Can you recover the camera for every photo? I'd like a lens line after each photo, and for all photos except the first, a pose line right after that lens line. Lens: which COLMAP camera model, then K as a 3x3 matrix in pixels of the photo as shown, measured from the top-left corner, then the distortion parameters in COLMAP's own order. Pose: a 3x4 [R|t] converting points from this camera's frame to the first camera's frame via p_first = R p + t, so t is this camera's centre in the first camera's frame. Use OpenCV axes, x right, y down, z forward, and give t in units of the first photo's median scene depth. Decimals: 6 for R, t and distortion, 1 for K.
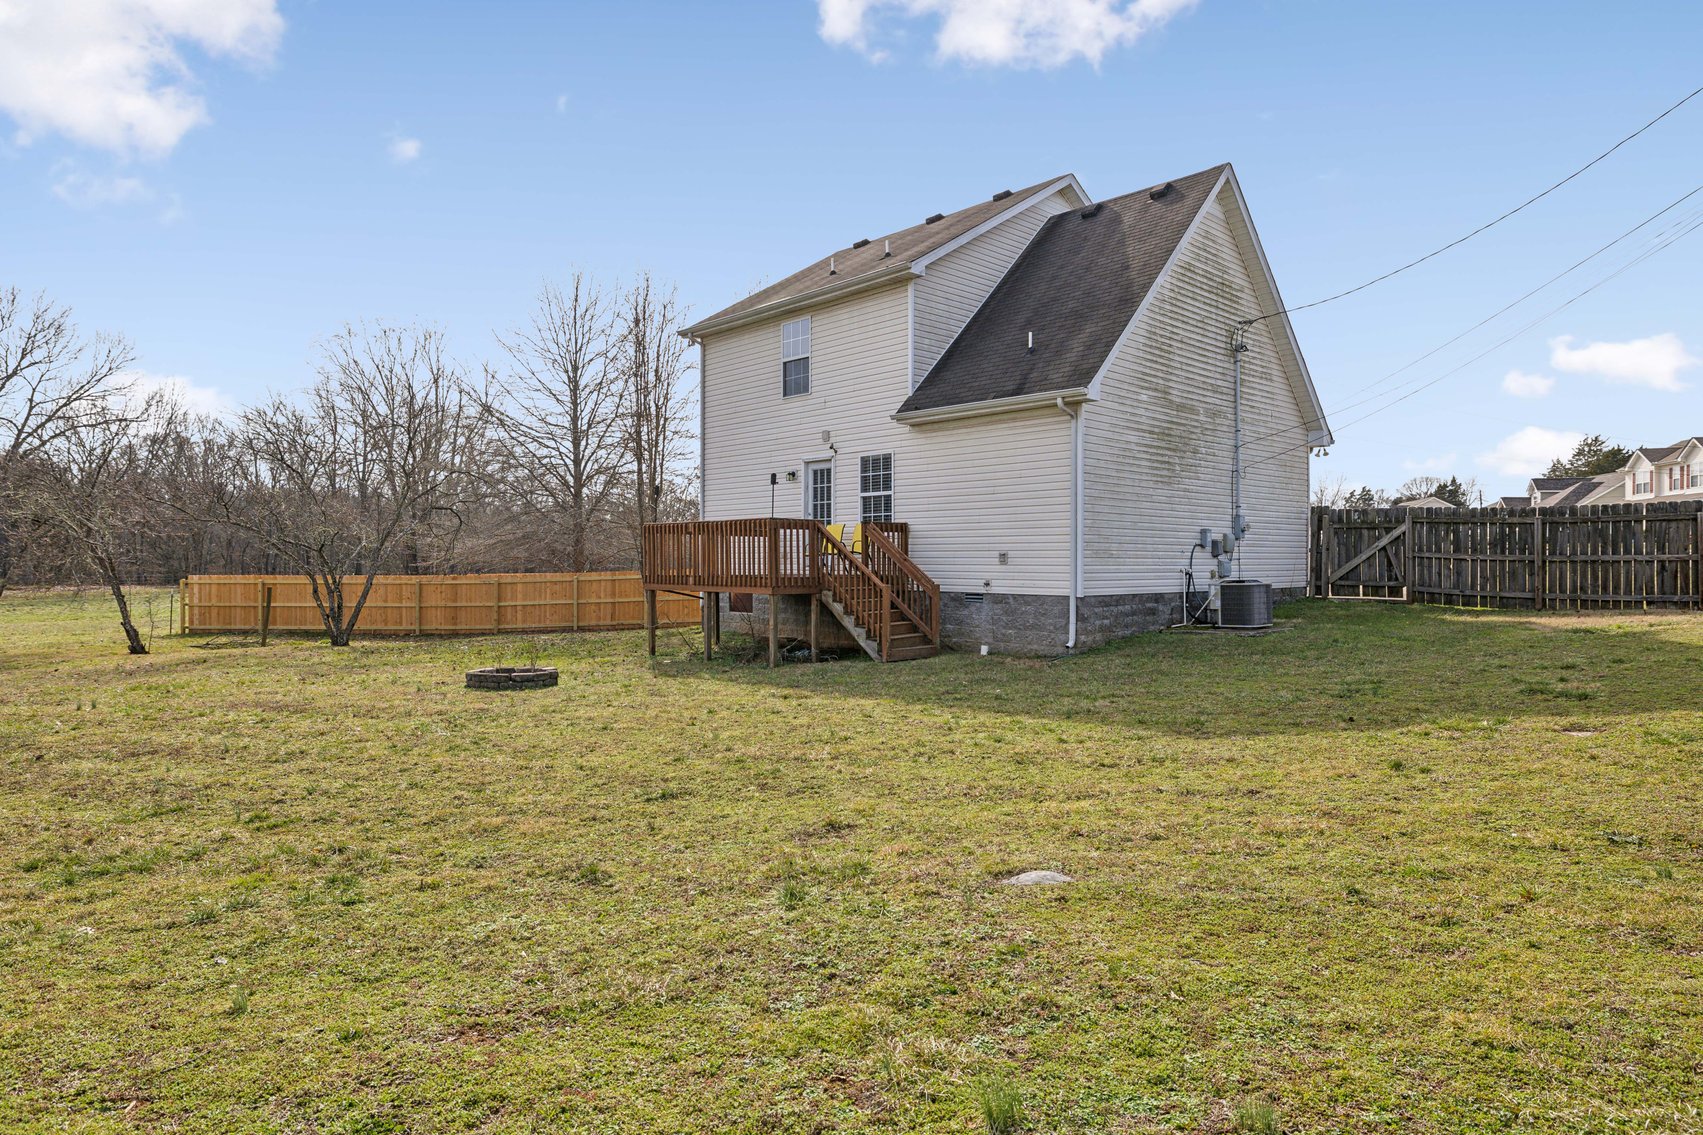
lens RADIAL K [[999.6, 0, 851.5], [0, 999.6, 567.5], [0, 0, 1]] dist [0.003619, 0.000569]
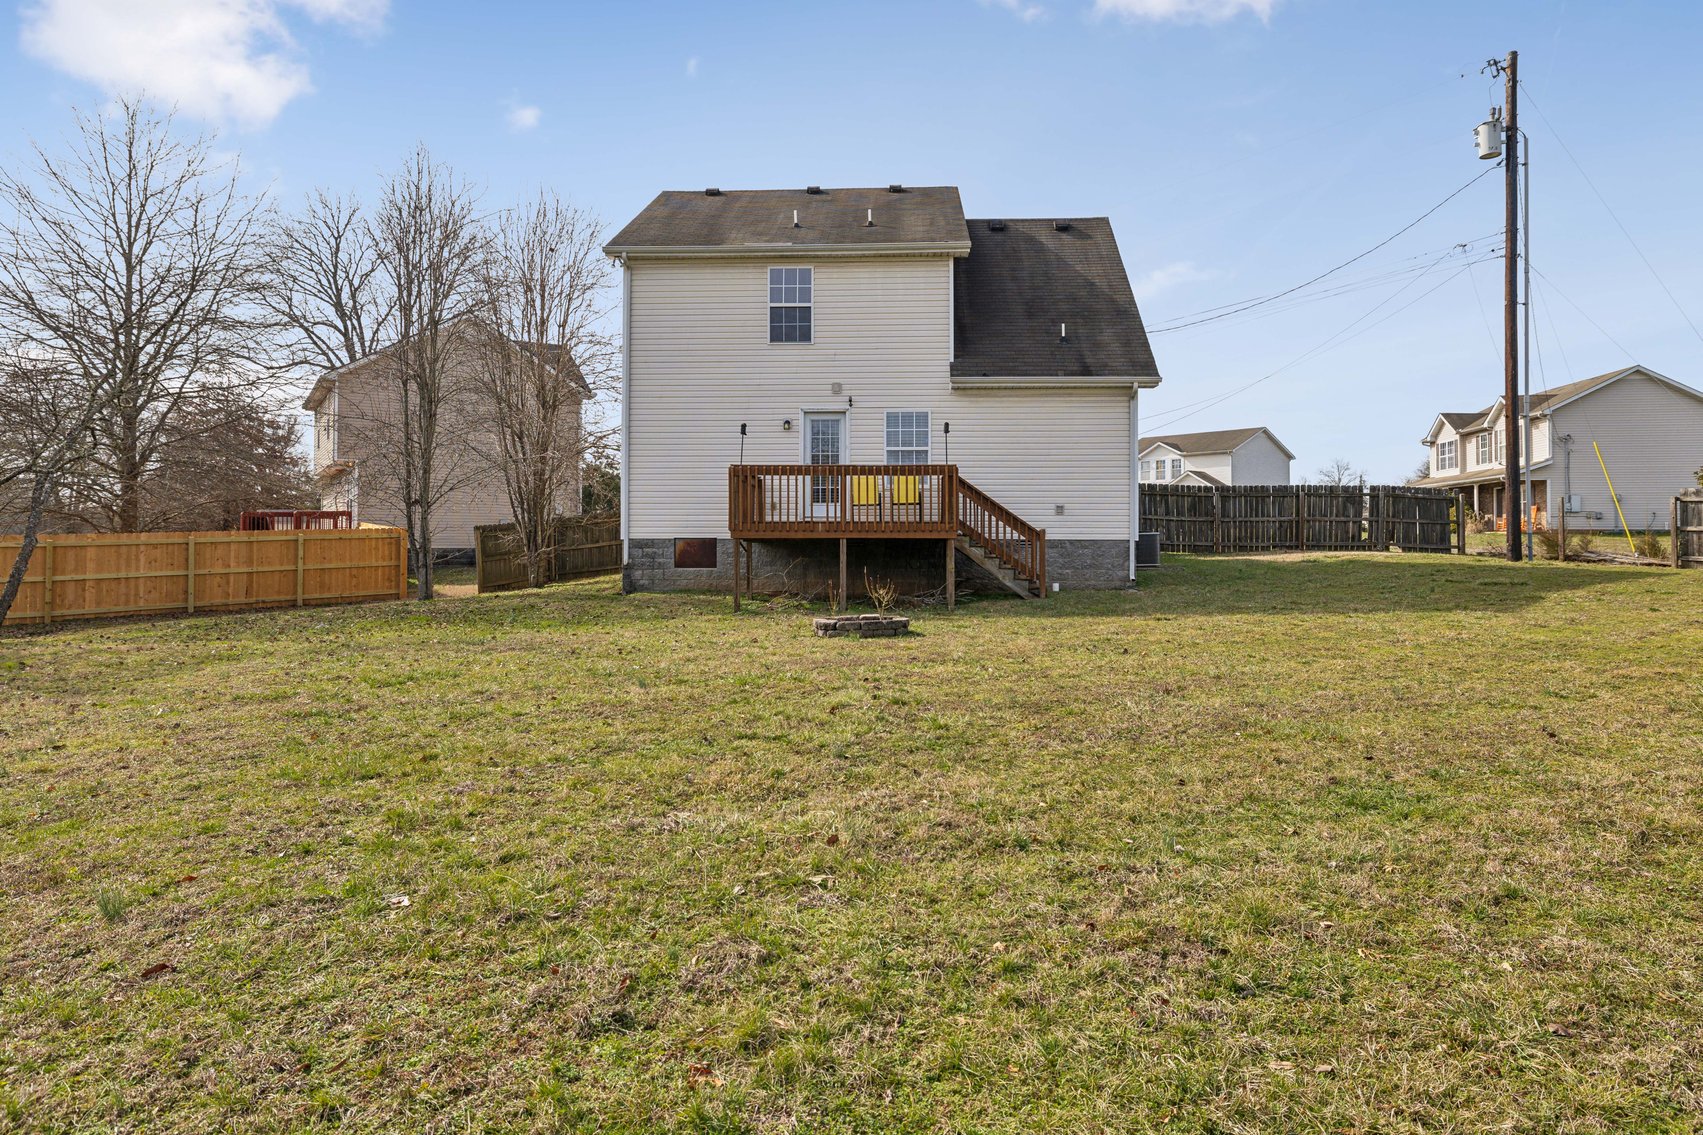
lens RADIAL K [[999.6, 0, 851.5], [0, 999.6, 567.5], [0, 0, 1]] dist [0.003619, 0.000569]
pose [[0.722930, -0.016692, 0.690720, -0.706128], [0.002672, 0.999768, 0.021363, 0.027593], [-0.690916, -0.013599, 0.722807, 0.258603]]
